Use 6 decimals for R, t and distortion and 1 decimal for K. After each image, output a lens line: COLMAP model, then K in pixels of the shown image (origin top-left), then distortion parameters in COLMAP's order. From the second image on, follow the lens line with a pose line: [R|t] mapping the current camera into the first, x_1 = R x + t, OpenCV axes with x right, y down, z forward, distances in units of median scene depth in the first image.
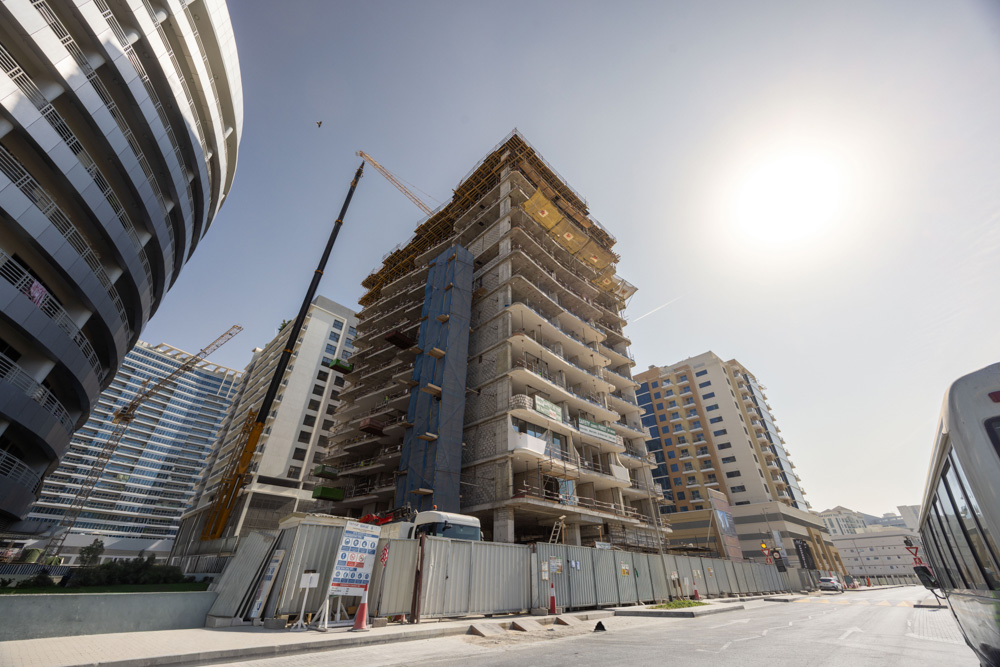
lens RADIAL K [[389.6, 0, 500.0], [0, 389.6, 333.5], [0, 0, 1]] dist [0.000830, 0.000055]
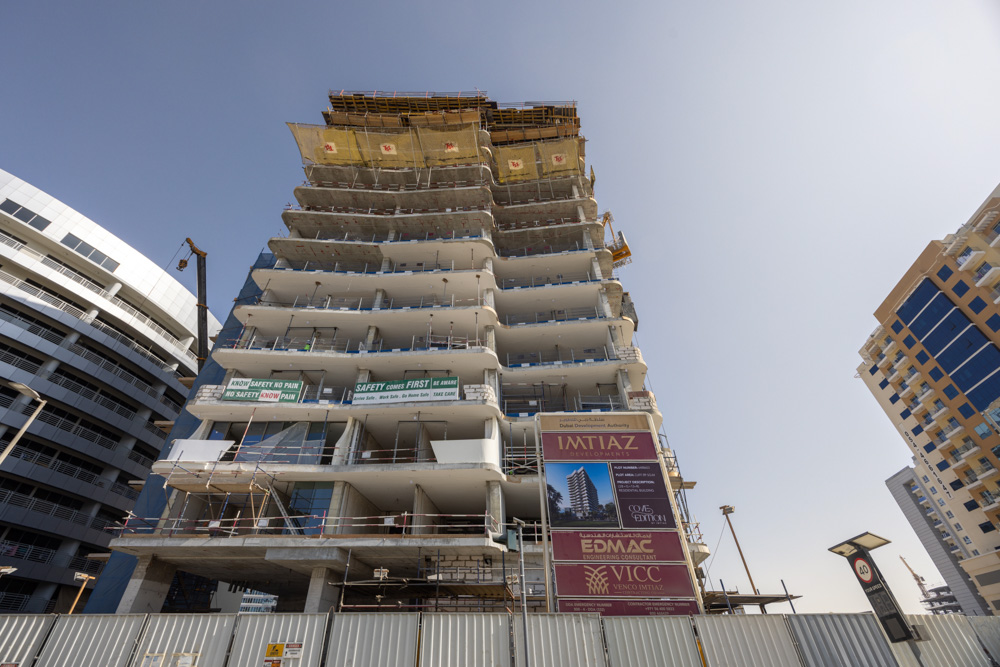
lens RADIAL K [[391.9, 0, 500.2], [0, 391.9, 388.4], [0, 0, 1]] dist [-0.001000, -0.000088]
pose [[0.703743, -0.400275, -0.586963, 0.626830], [0.381250, 0.909915, -0.163408, 0.362027], [0.599495, -0.108782, 0.792952, 0.609472]]
